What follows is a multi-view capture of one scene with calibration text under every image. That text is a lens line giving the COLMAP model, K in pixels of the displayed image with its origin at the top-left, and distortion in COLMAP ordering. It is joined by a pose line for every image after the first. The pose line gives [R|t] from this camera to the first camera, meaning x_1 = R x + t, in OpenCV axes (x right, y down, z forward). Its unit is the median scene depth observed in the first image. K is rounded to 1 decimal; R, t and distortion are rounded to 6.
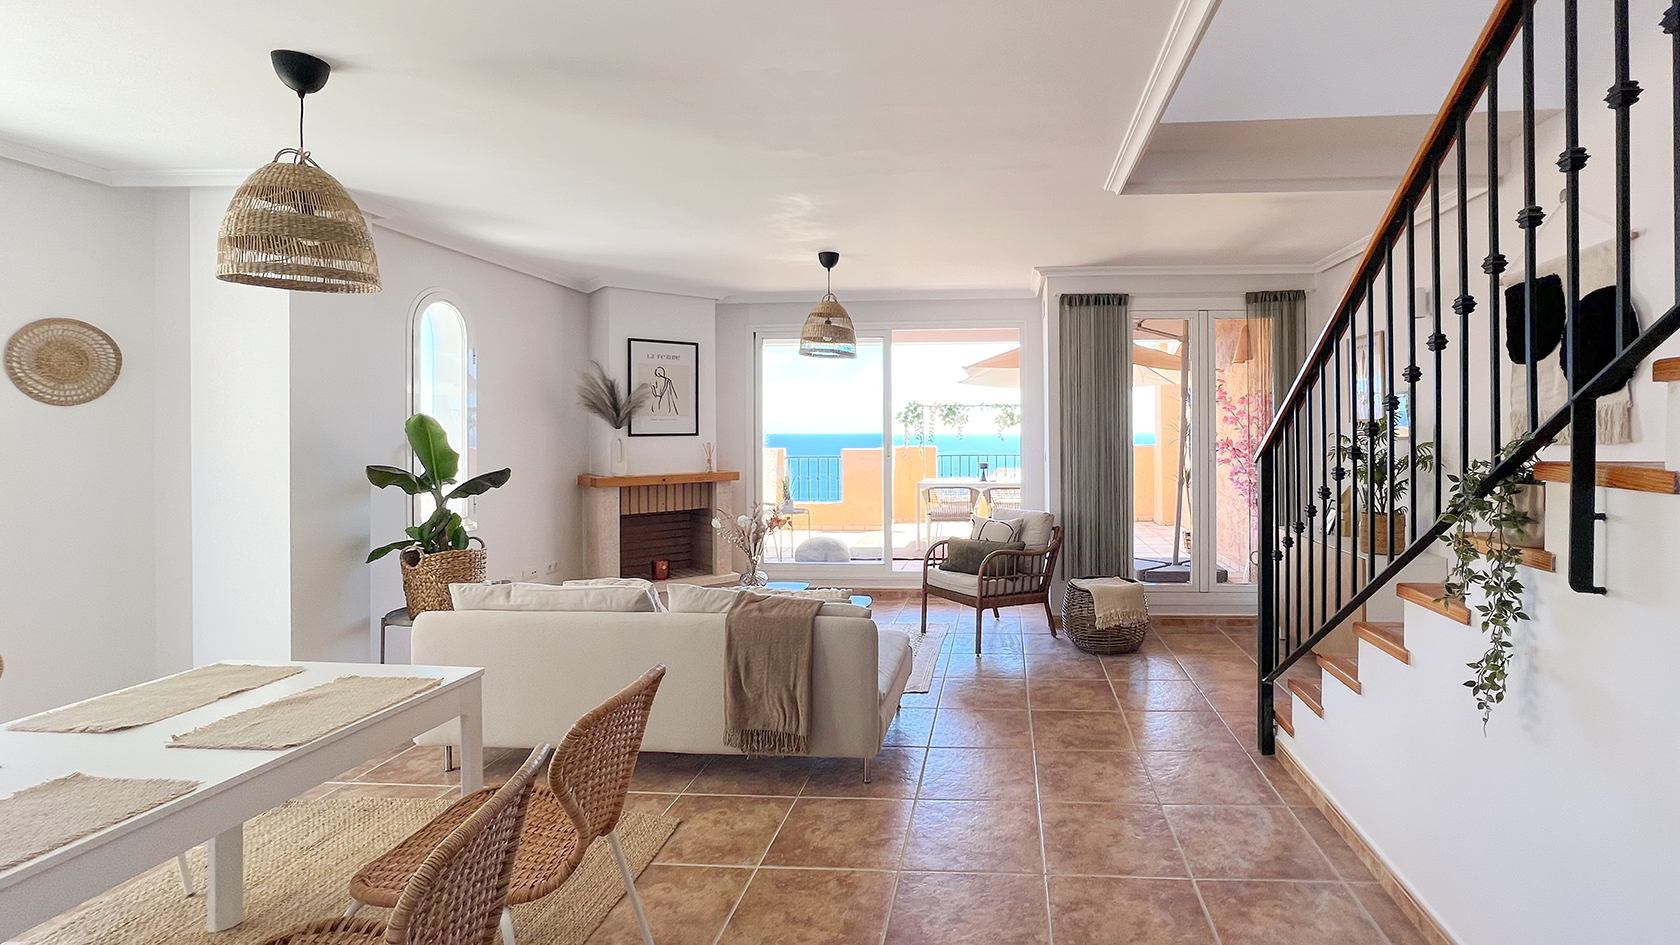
lens RADIAL K [[725.3, 0, 837.2], [0, 725.3, 447.2], [0, 0, 1]] dist [-0.031961, 0.021176]
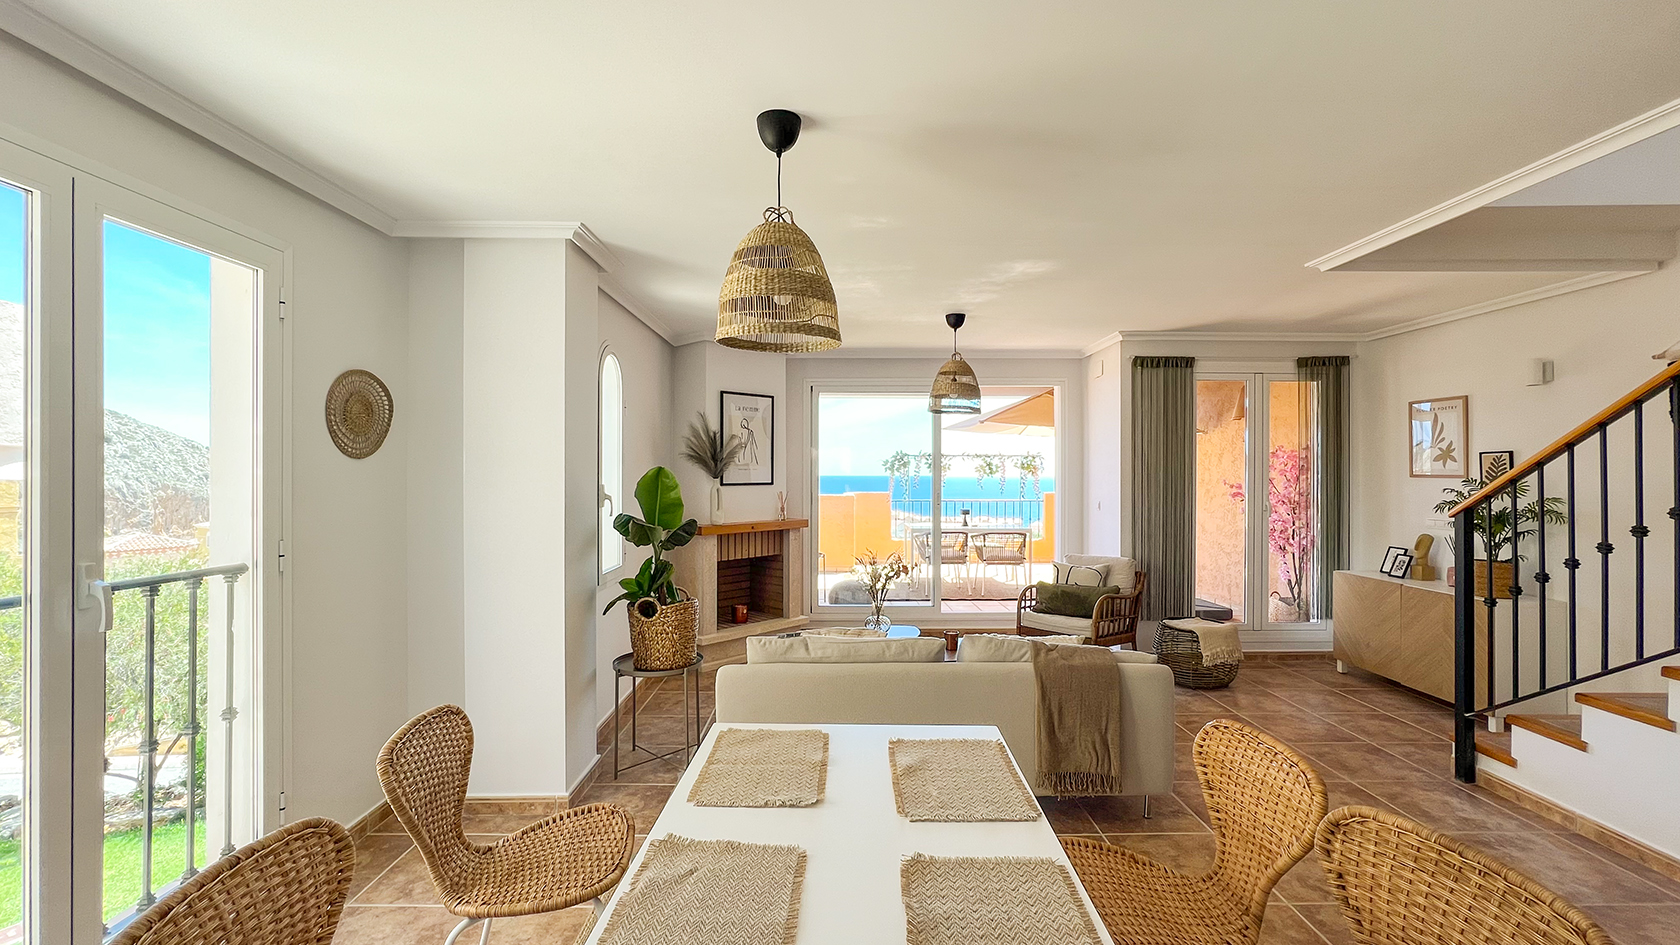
lens RADIAL K [[682.6, 0, 836.8], [0, 682.6, 496.8], [0, 0, 1]] dist [-0.028384, 0.016957]
pose [[0.997674, 0.003473, 0.068080, -0.214470], [-0.003892, 0.999974, 0.006018, -0.006239], [-0.068058, -0.006269, 0.997662, 0.016261]]
